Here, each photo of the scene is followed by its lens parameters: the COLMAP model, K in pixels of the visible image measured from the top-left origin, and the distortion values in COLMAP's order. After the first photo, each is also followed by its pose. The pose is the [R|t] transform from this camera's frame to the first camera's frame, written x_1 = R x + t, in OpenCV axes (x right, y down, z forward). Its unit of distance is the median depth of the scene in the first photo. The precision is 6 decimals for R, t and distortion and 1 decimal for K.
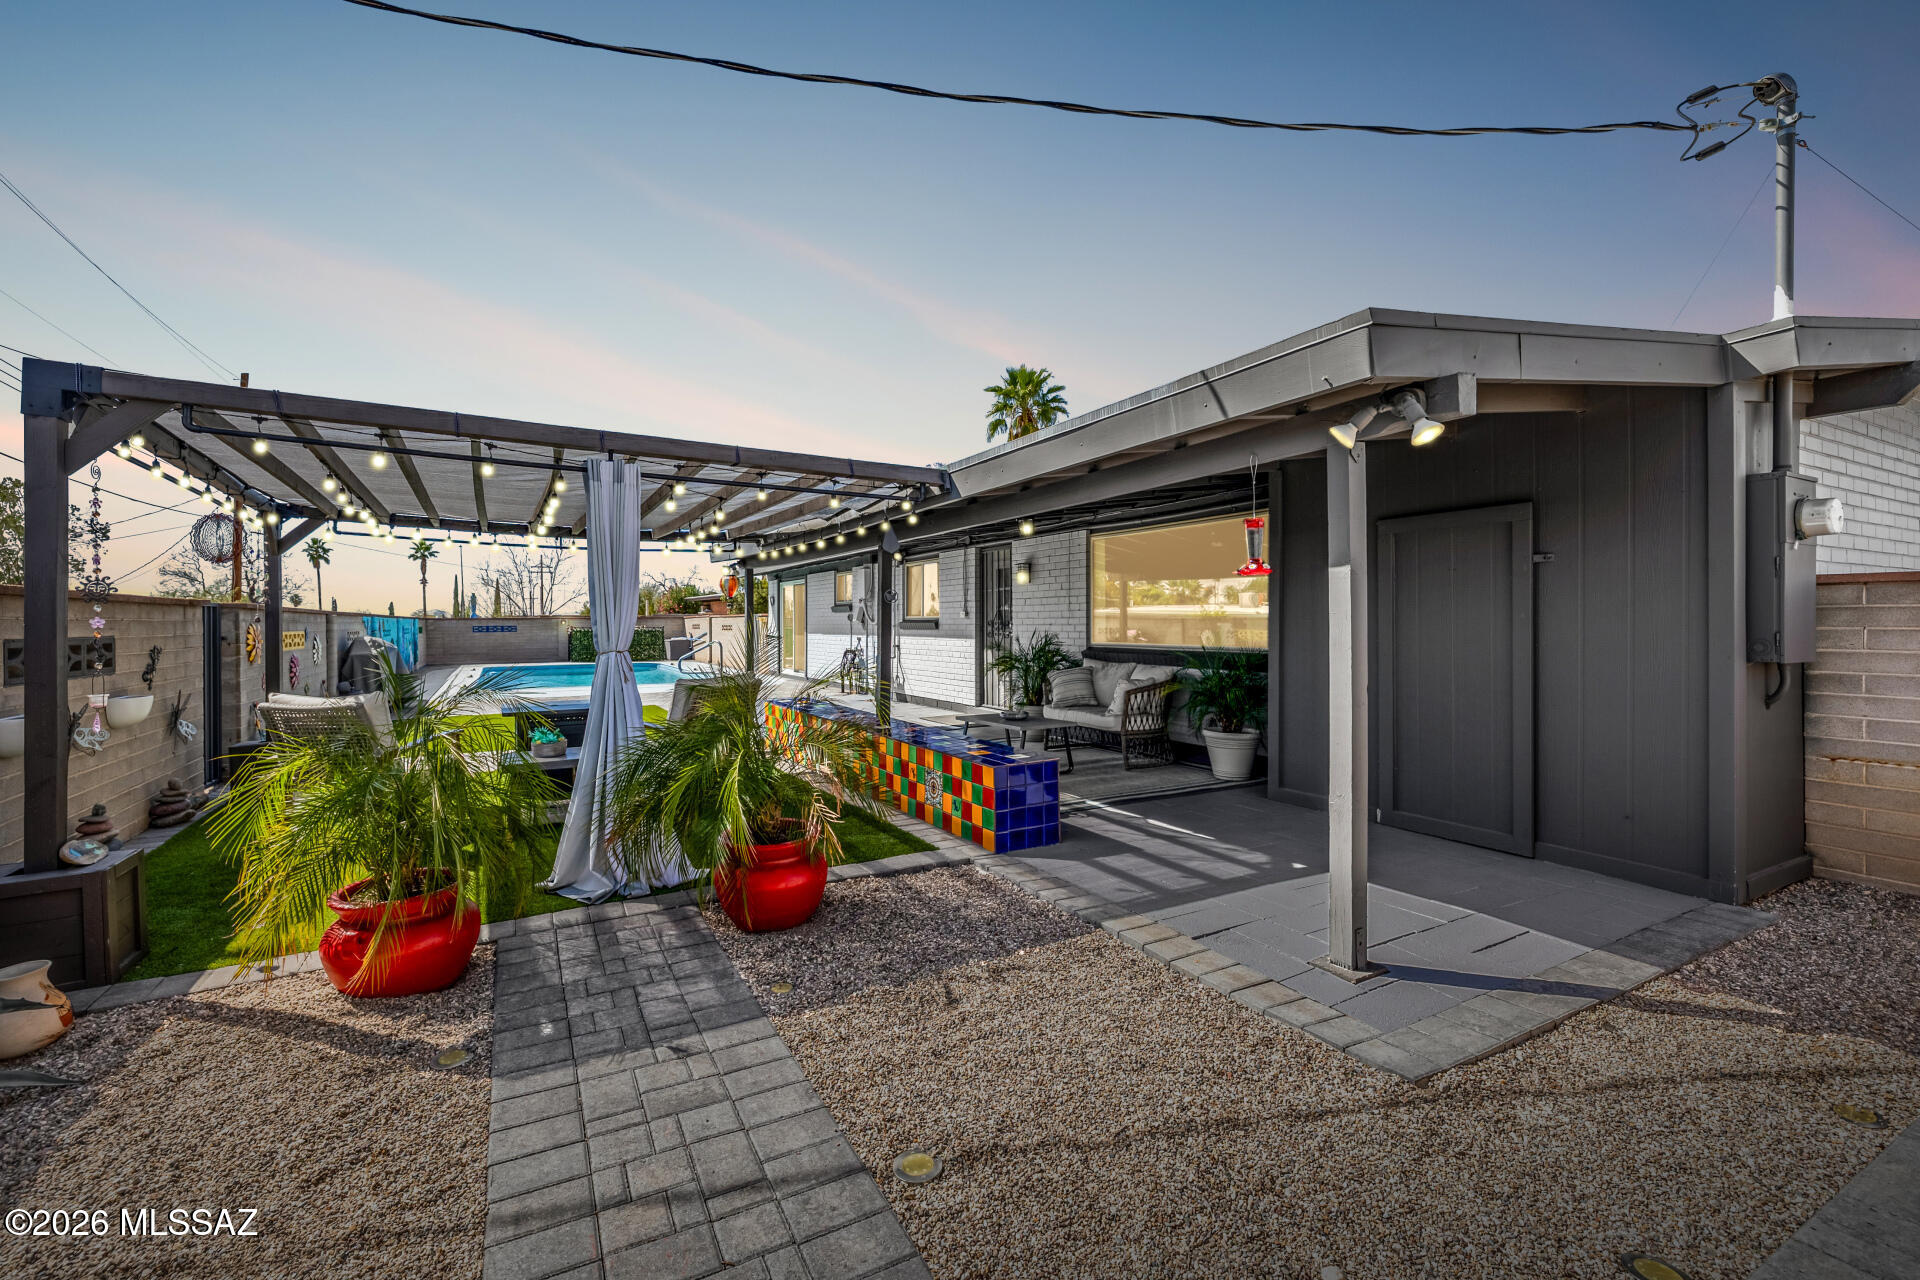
lens RADIAL K [[811.6, 0, 955.4], [0, 811.6, 622.2], [0, 0, 1]] dist [0.000256, 0.001609]
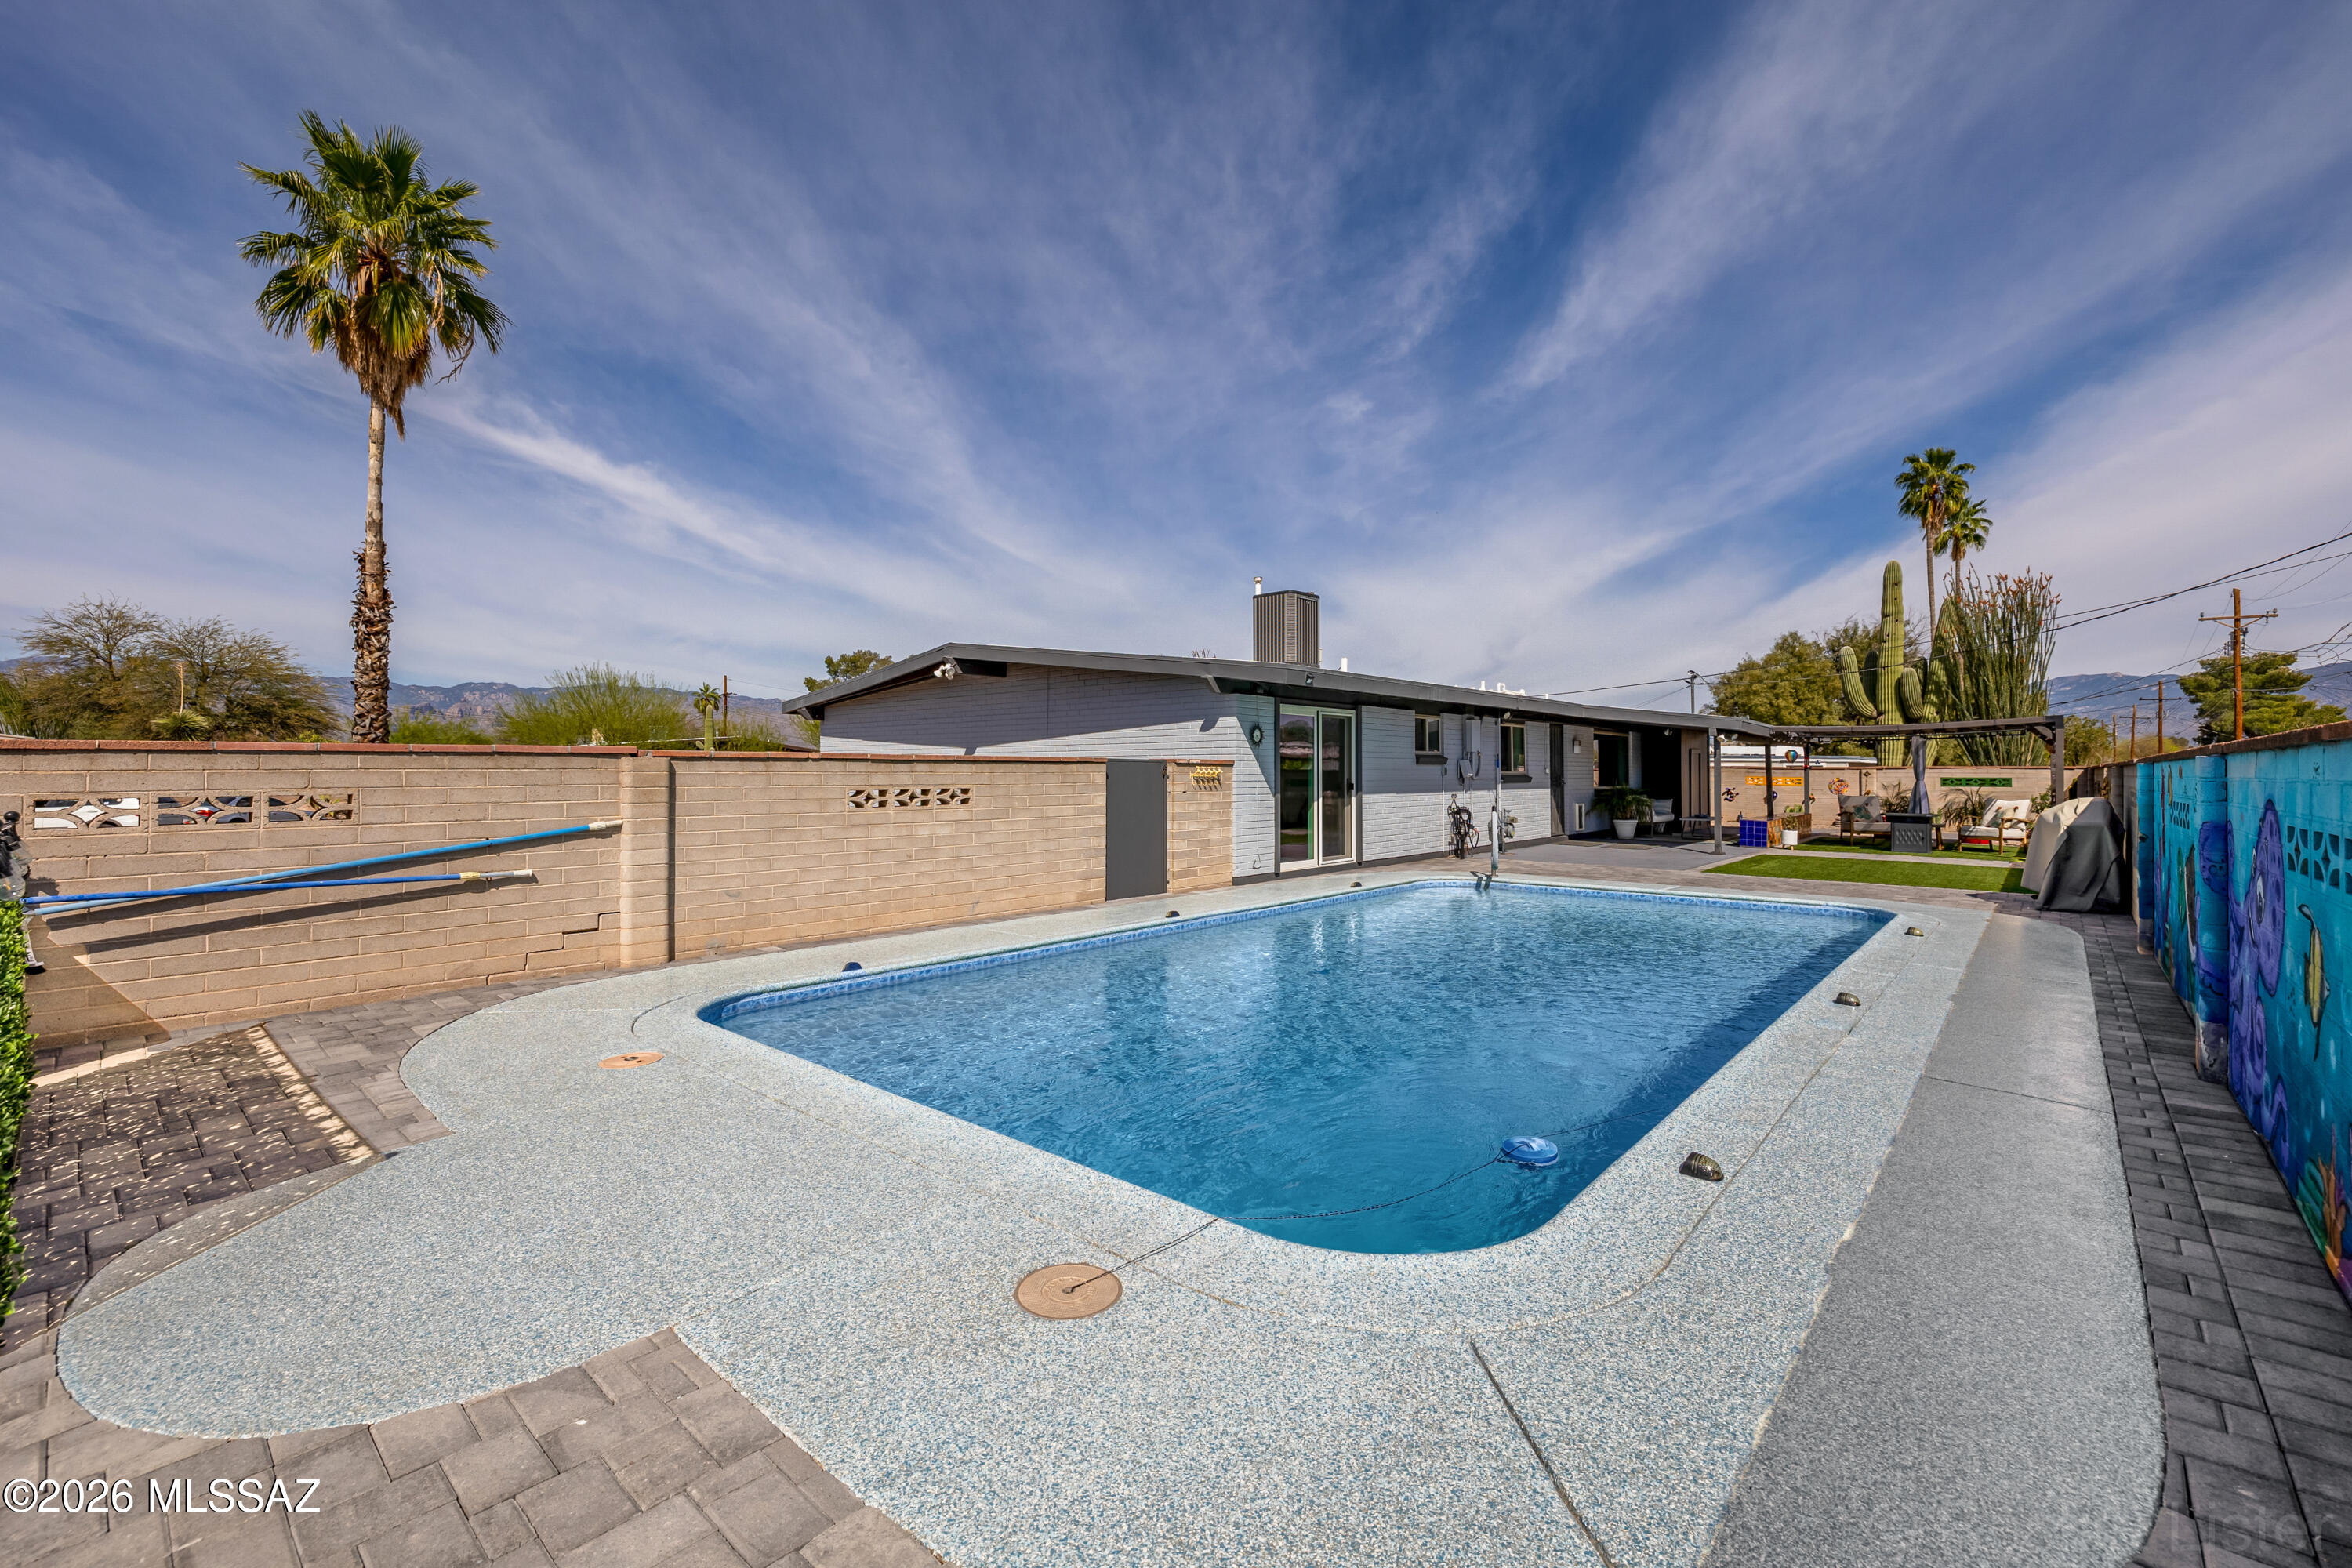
lens RADIAL K [[994.2, 0, 1163.1], [0, 994.2, 770.1], [0, 0, 1]] dist [0.000256, 0.001609]
pose [[-0.323949, 0.007518, 0.946045, -0.656221], [0.002633, 0.999972, -0.007045, -0.000598], [-0.946071, 0.000208, -0.323959, 1.041892]]
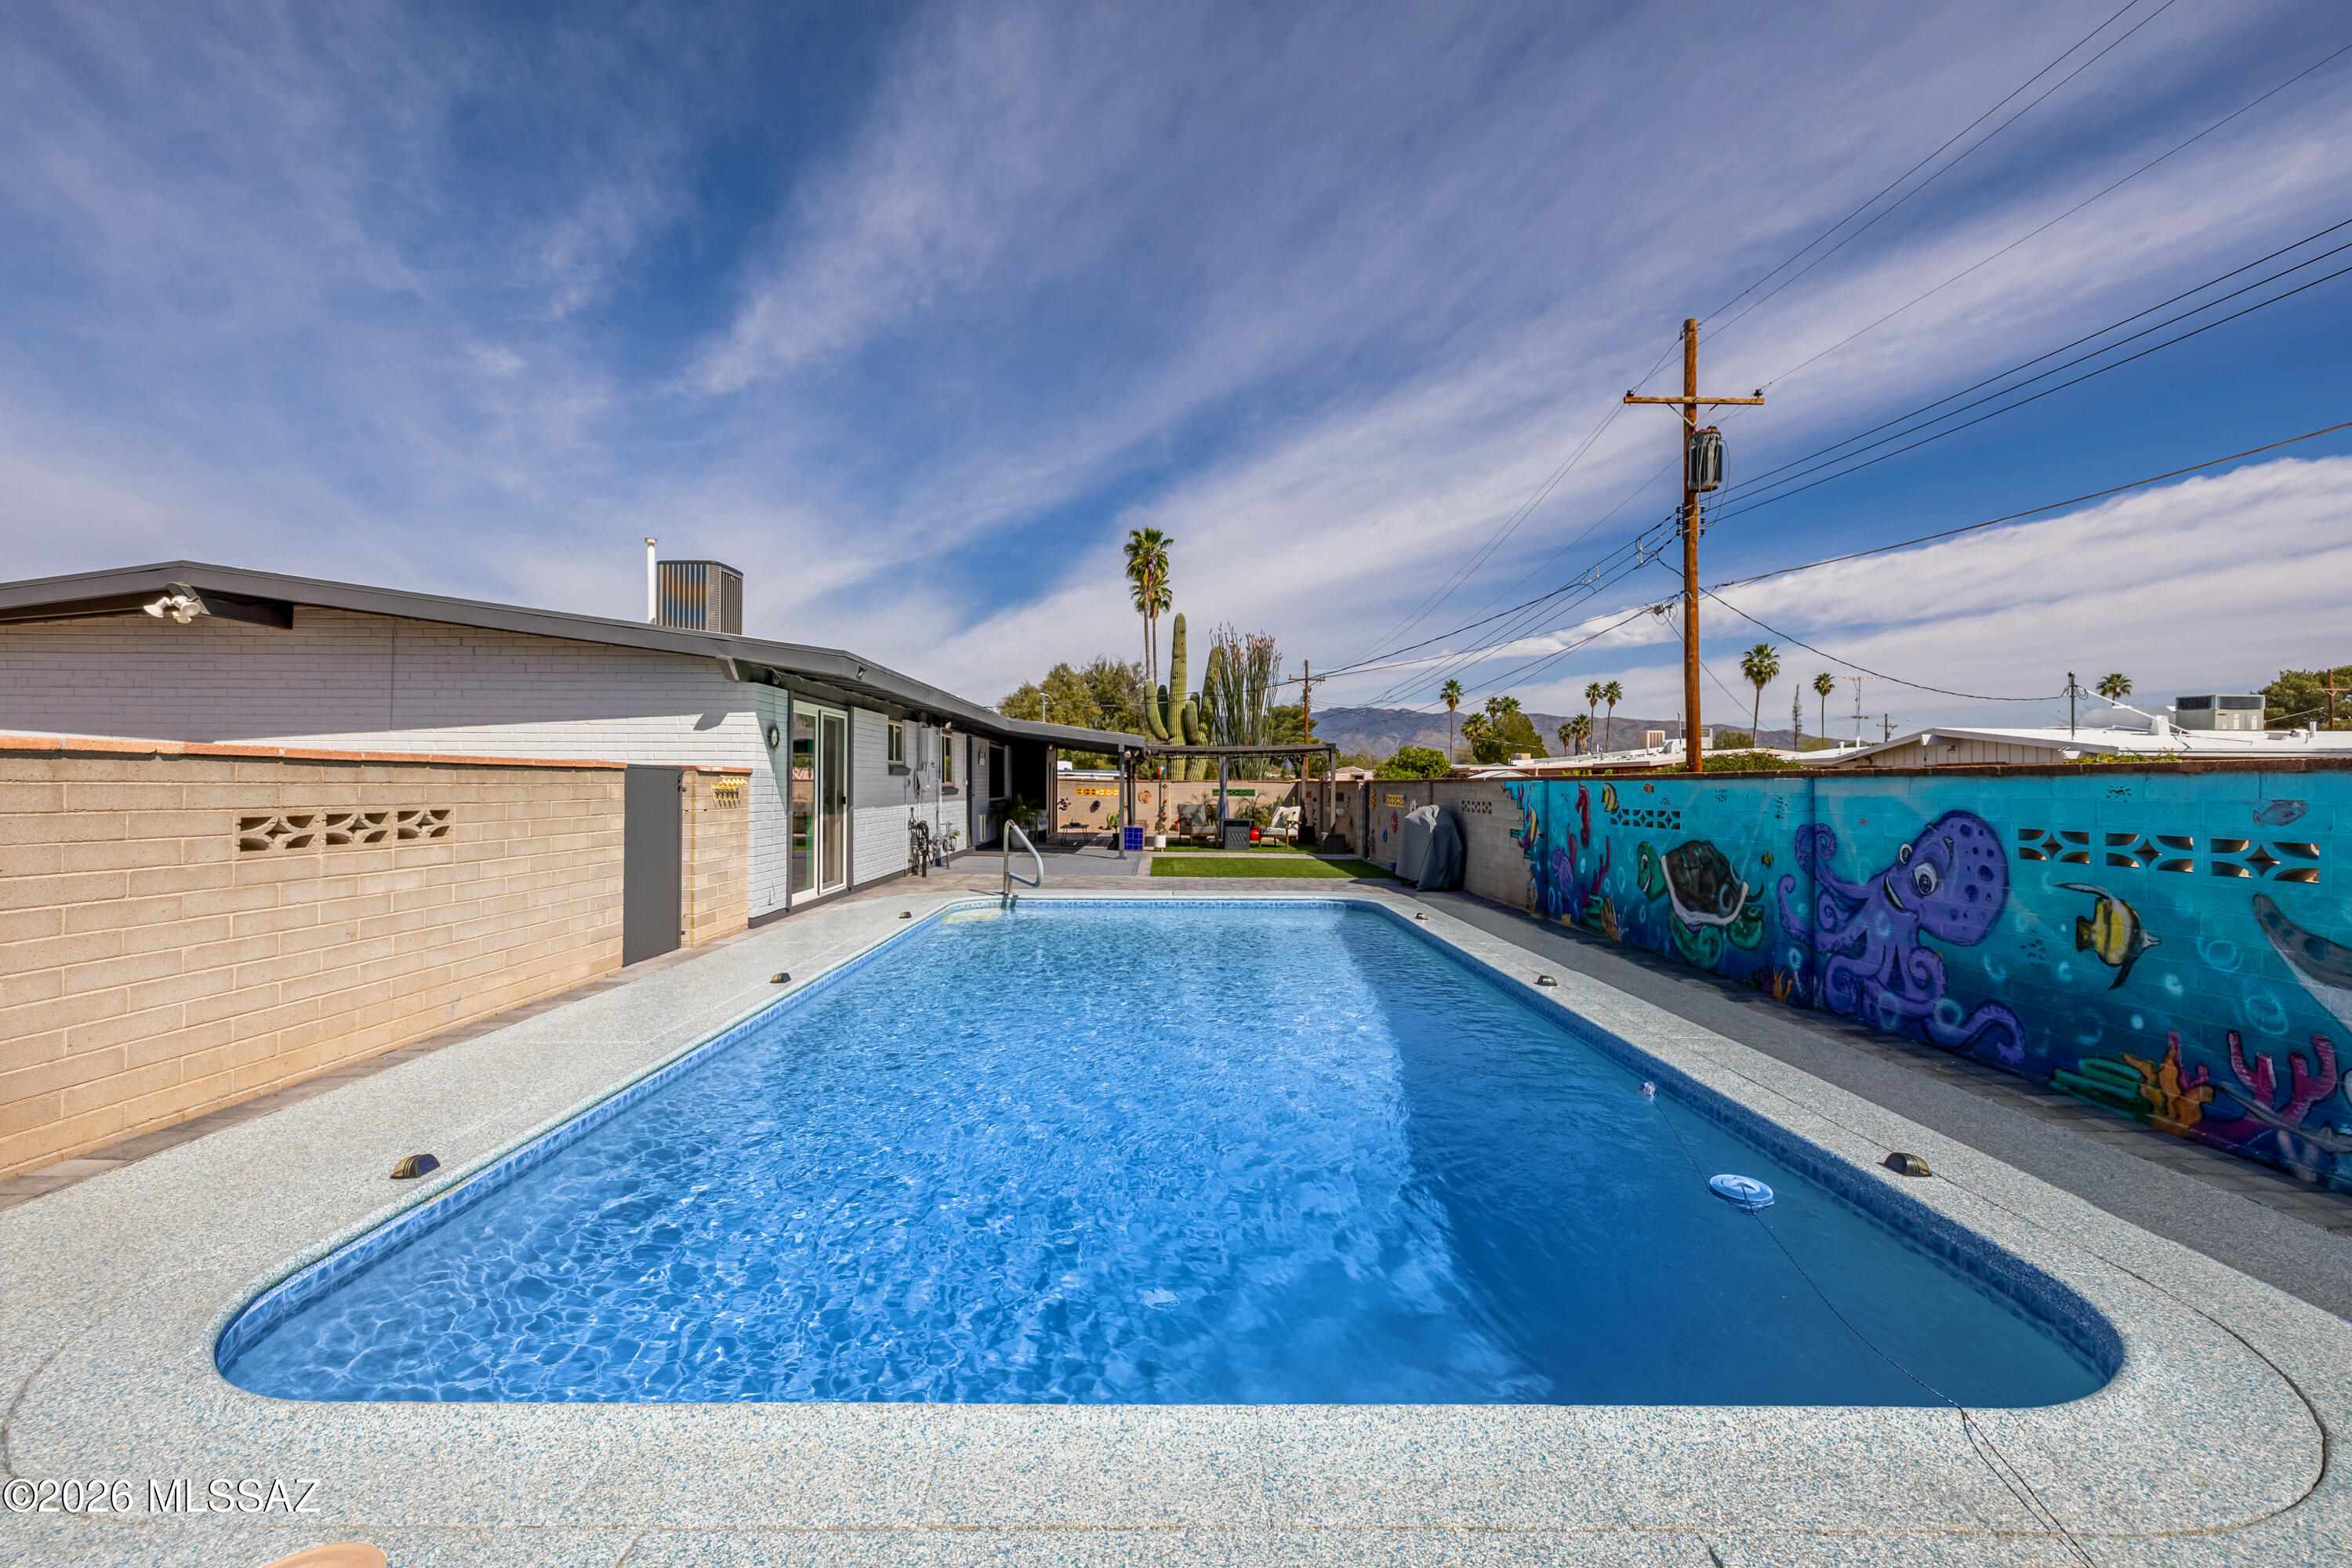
lens RADIAL K [[994.2, 0, 1166.5], [0, 994.2, 773.9], [0, 0, 1]] dist [0.000256, 0.001609]
pose [[-0.873856, 0.005572, 0.486152, -0.525402], [-0.000400, 0.999926, -0.012179, -0.001952], [-0.486184, -0.010837, -0.873789, 1.107933]]
